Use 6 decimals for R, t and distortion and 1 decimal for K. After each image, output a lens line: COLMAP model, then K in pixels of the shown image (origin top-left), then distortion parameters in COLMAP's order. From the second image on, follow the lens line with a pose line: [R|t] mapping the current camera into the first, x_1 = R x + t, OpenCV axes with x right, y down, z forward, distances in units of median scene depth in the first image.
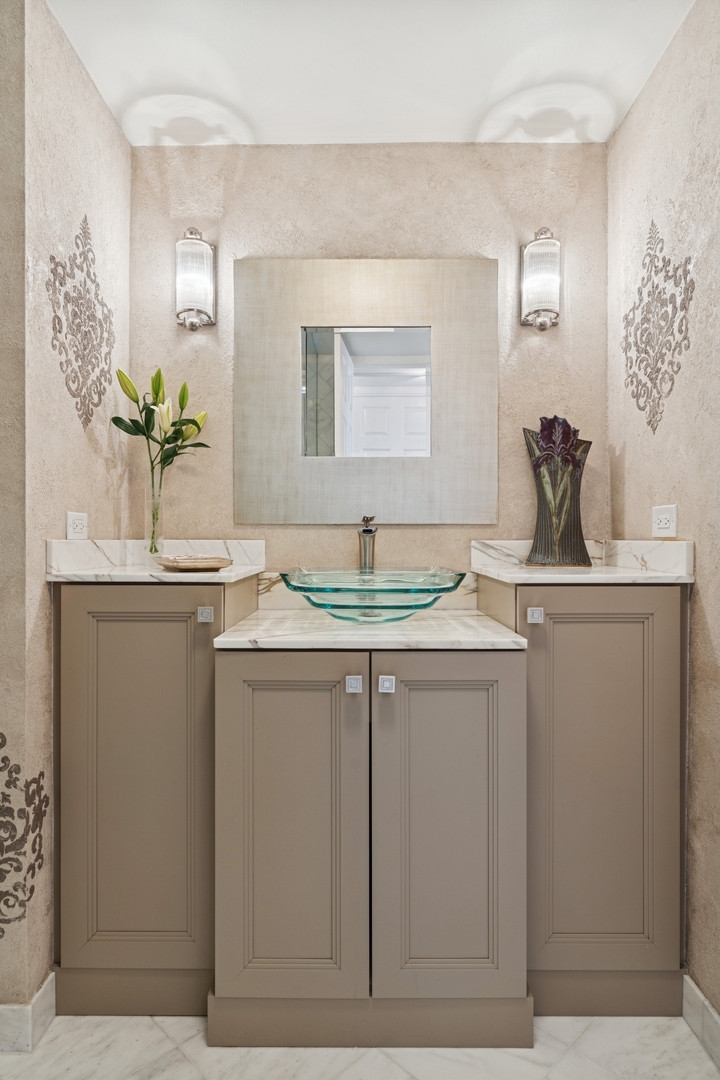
lens RADIAL K [[649.5, 0, 355.6], [0, 649.5, 544.1], [0, 0, 1]] dist [-0.006705, 0.005744]
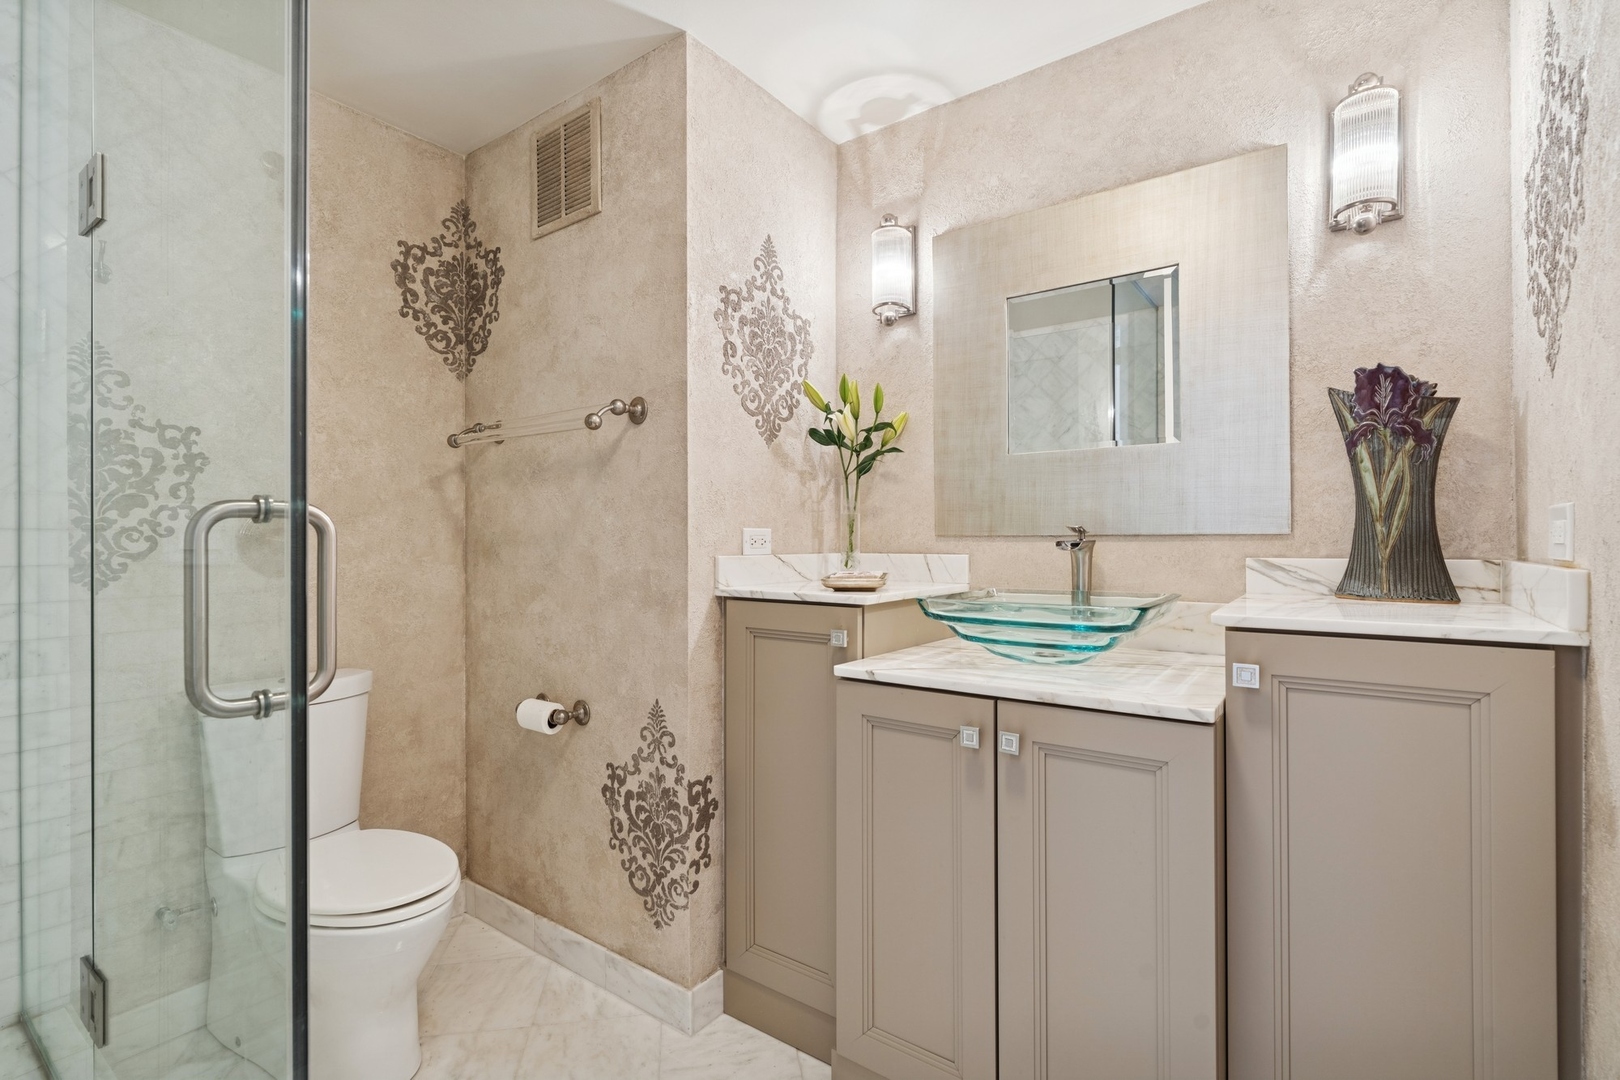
lens RADIAL K [[744.2, 0, 797.4], [0, 744.2, 539.1], [0, 0, 1]] dist [-0.004903, 0.000302]
pose [[0.810233, -0.003693, -0.586096, 0.282066], [-0.000926, 0.999971, -0.007580, -0.021006], [0.586107, 0.006684, 0.810206, 0.081306]]
